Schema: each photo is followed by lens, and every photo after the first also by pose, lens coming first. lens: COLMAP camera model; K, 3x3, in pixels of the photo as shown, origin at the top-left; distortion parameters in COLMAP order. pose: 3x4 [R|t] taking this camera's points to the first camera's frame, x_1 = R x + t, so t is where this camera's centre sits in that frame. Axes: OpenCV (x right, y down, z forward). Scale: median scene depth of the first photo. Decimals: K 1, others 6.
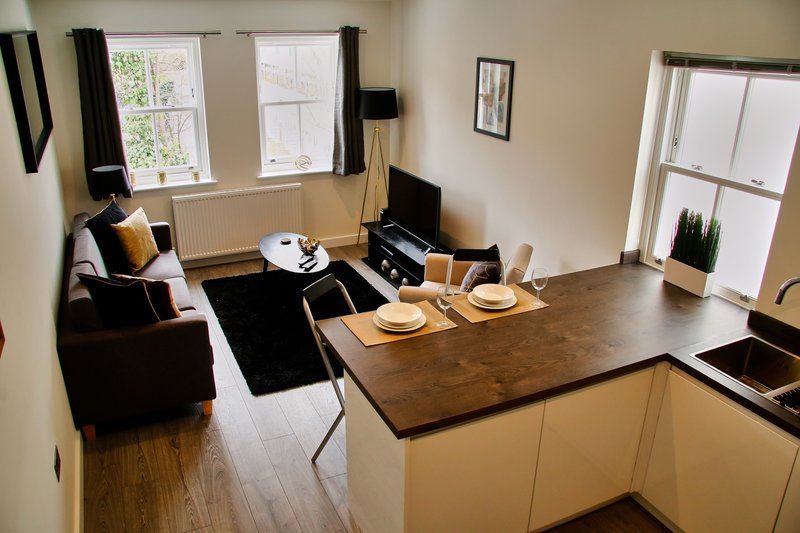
lens RADIAL K [[621.6, 0, 402.9], [0, 621.6, 265.7], [0, 0, 1]] dist [-0.075989, 0.004275]
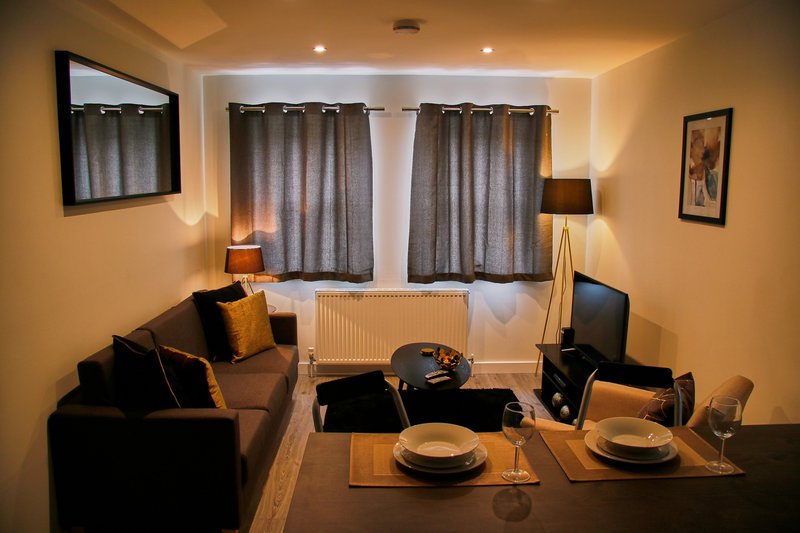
lens RADIAL K [[633.2, 0, 412.9], [0, 633.2, 264.8], [0, 0, 1]] dist [-0.071297, 0.007846]
pose [[0.927328, 0.052346, -0.370572, 0.087213], [-0.136542, 0.969239, -0.204774, 0.021263], [0.348454, 0.240491, 0.905949, 0.218147]]
